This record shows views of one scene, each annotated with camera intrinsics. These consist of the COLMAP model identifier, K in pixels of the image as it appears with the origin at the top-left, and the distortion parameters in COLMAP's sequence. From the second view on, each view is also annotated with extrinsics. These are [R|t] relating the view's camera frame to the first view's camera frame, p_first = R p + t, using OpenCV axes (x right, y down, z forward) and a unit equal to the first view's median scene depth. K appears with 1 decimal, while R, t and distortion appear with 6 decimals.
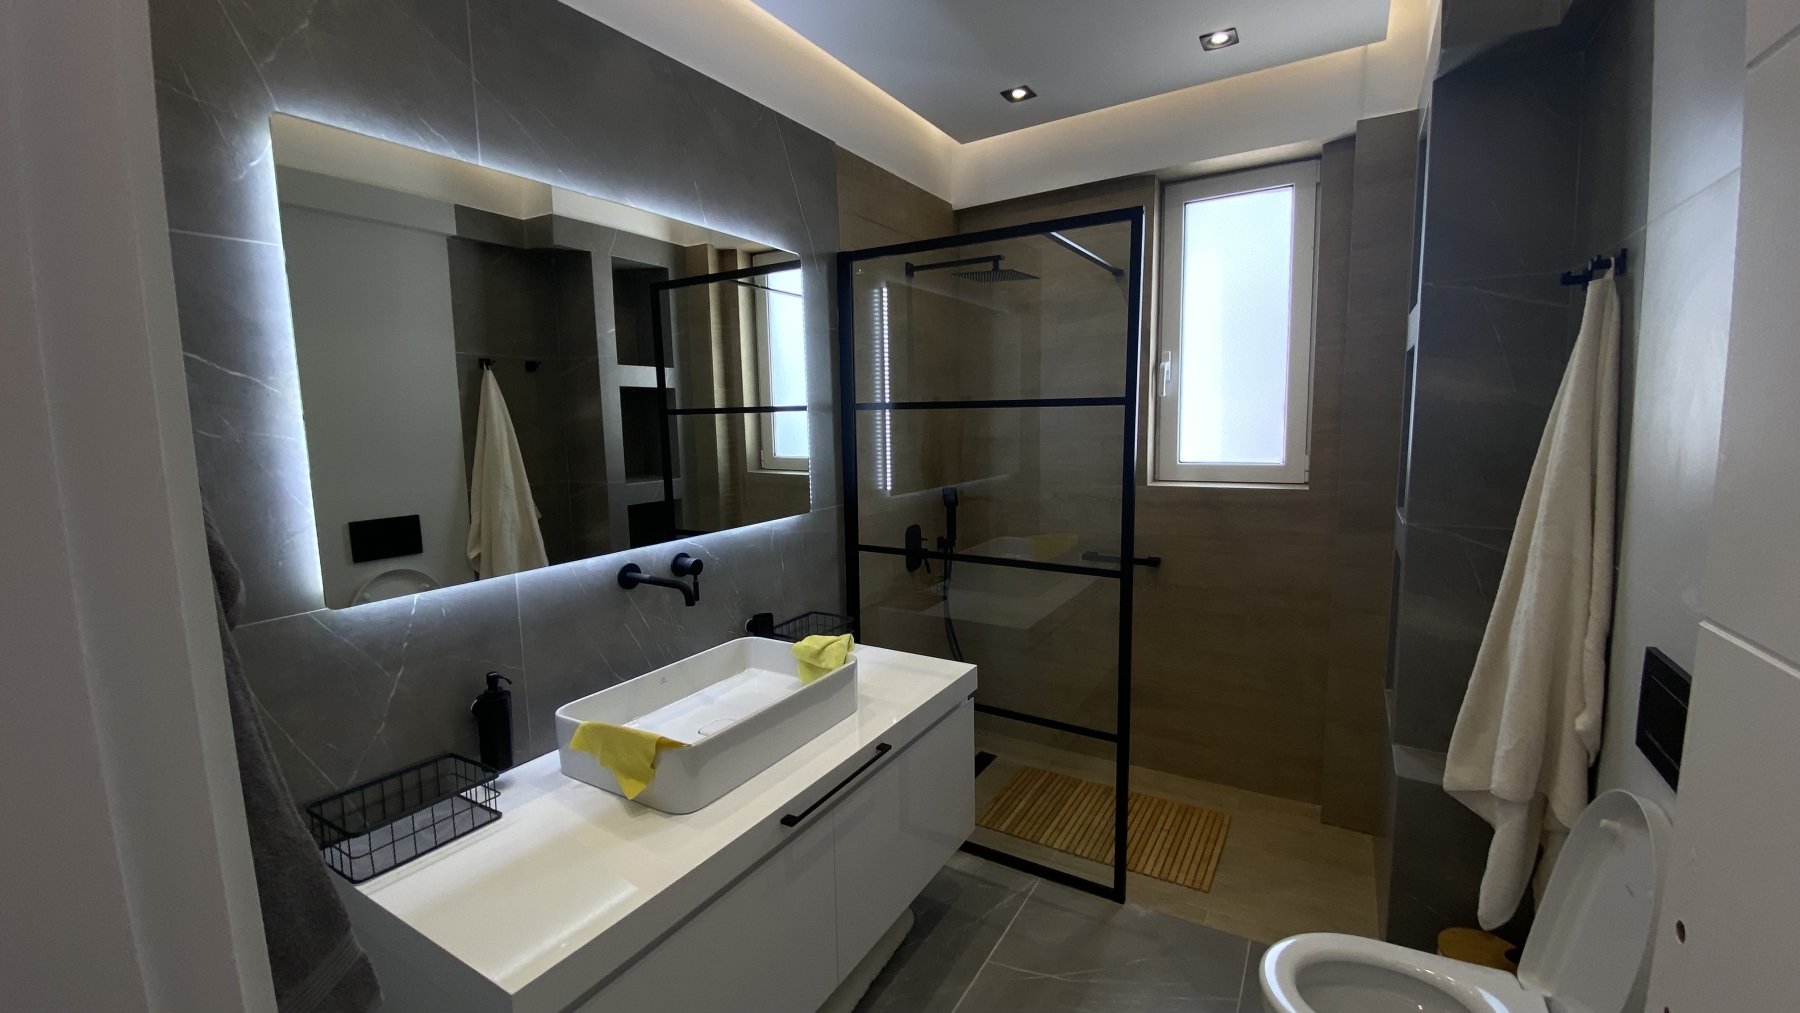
lens RADIAL K [[720.0, 0, 900.0], [0, 720.0, 506.5], [0, 0, 1]] dist [0.032059, -0.028942]
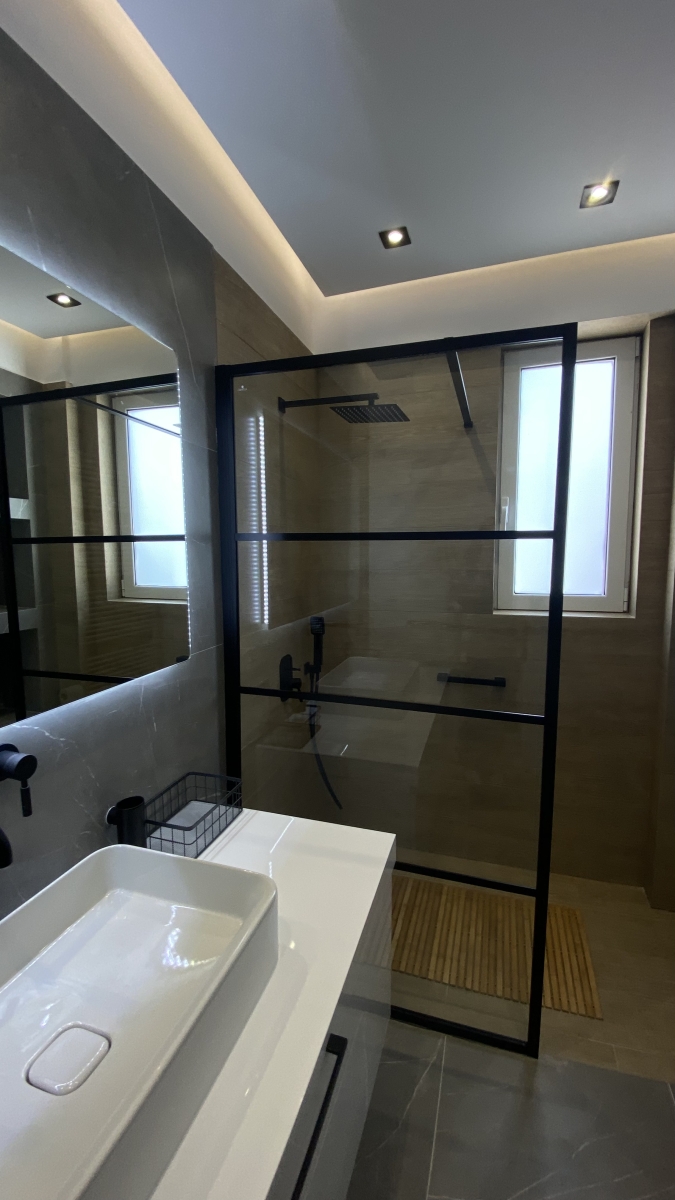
lens RADIAL K [[481.7, 0, 341.3], [0, 481.7, 600.3], [0, 0, 1]] dist [0.032172, -0.030466]
pose [[0.971084, -0.008966, 0.238571, -0.080030], [0.015443, 0.999561, -0.025293, -0.040853], [-0.238239, 0.028246, 0.970796, 0.375685]]
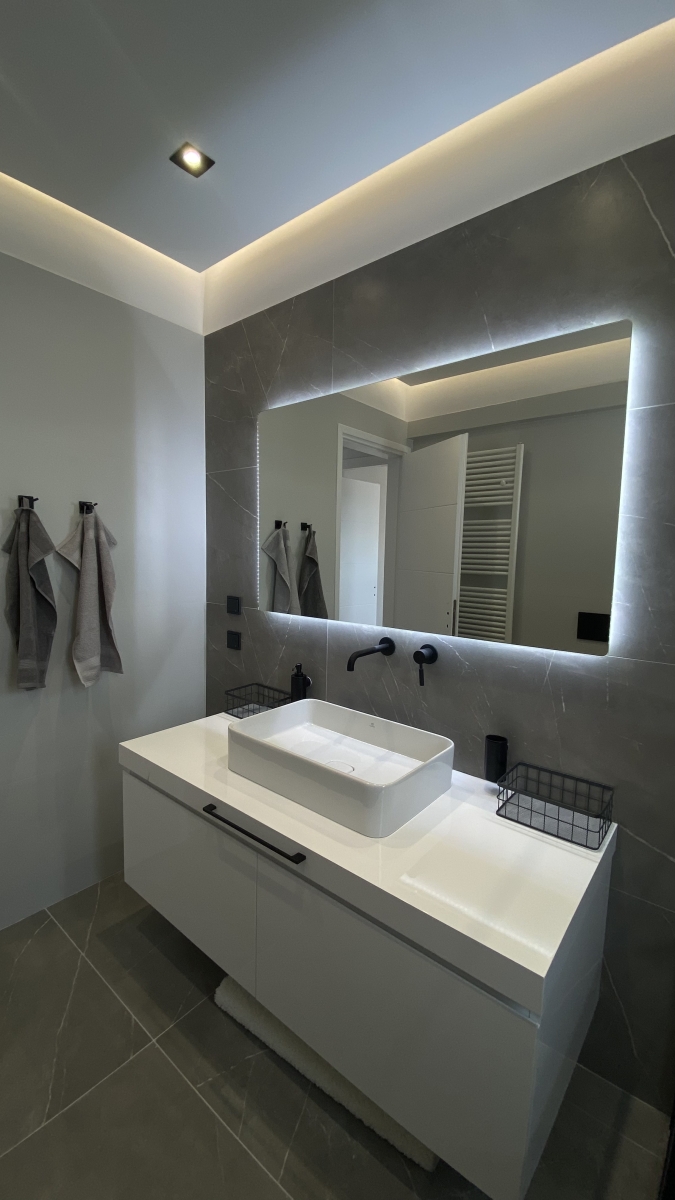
lens RADIAL K [[480.0, 0, 340.7], [0, 480.0, 602.3], [0, 0, 1]] dist [0.032059, -0.028942]
pose [[-0.144873, 0.117003, -0.982508, 0.389496], [-0.143872, 0.979939, 0.137911, -0.073535], [0.978934, 0.161335, -0.125134, 0.729398]]
